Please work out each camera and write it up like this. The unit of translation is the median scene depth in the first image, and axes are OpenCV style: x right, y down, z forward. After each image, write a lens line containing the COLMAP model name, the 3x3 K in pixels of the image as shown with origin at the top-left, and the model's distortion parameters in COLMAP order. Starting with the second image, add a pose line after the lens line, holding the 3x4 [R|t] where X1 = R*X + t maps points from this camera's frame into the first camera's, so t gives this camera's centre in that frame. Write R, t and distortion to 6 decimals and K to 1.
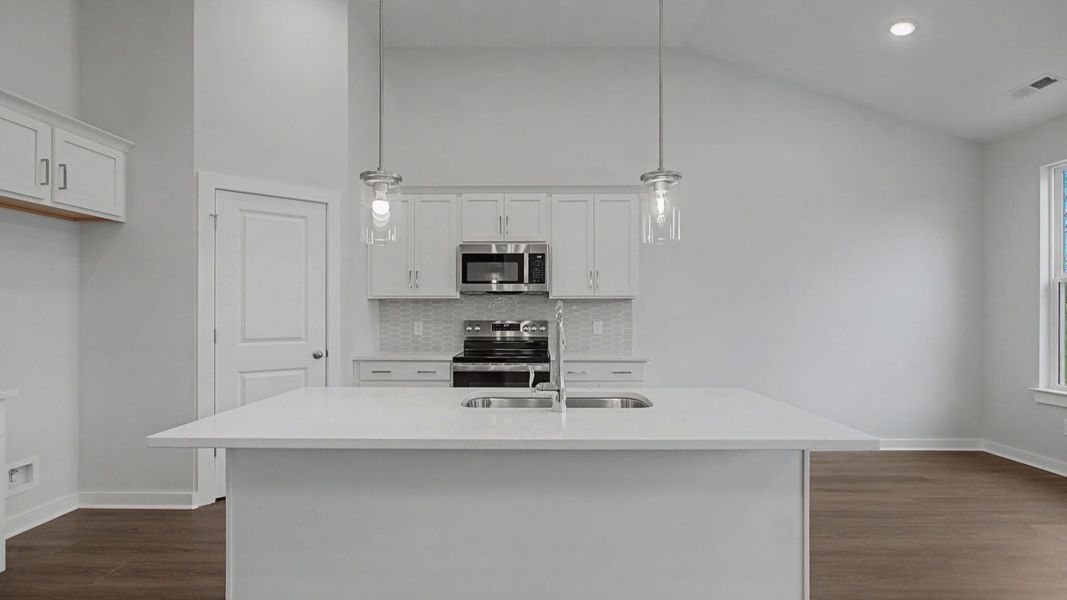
lens RADIAL K [[506.5, 0, 537.6], [0, 506.5, 304.2], [0, 0, 1]] dist [-0.002229, -0.000376]
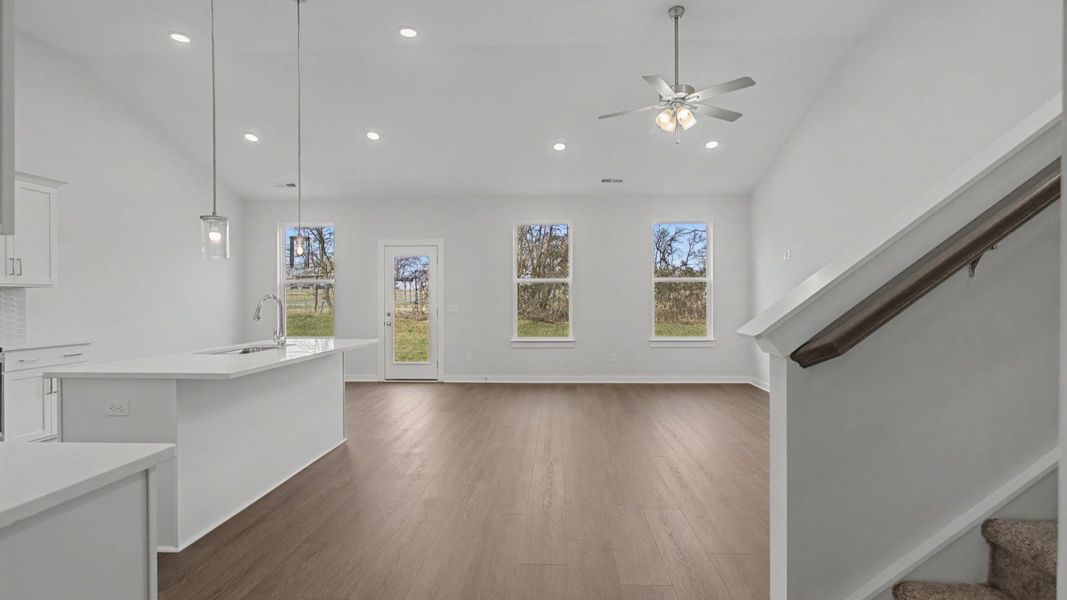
lens RADIAL K [[506.5, 0, 537.6], [0, 506.5, 304.2], [0, 0, 1]] dist [-0.002229, -0.000376]
pose [[0.032914, -0.012847, 0.999376, -0.812868], [-0.014646, 0.999804, 0.013334, -0.005506], [-0.999351, -0.015076, 0.032719, -0.041560]]
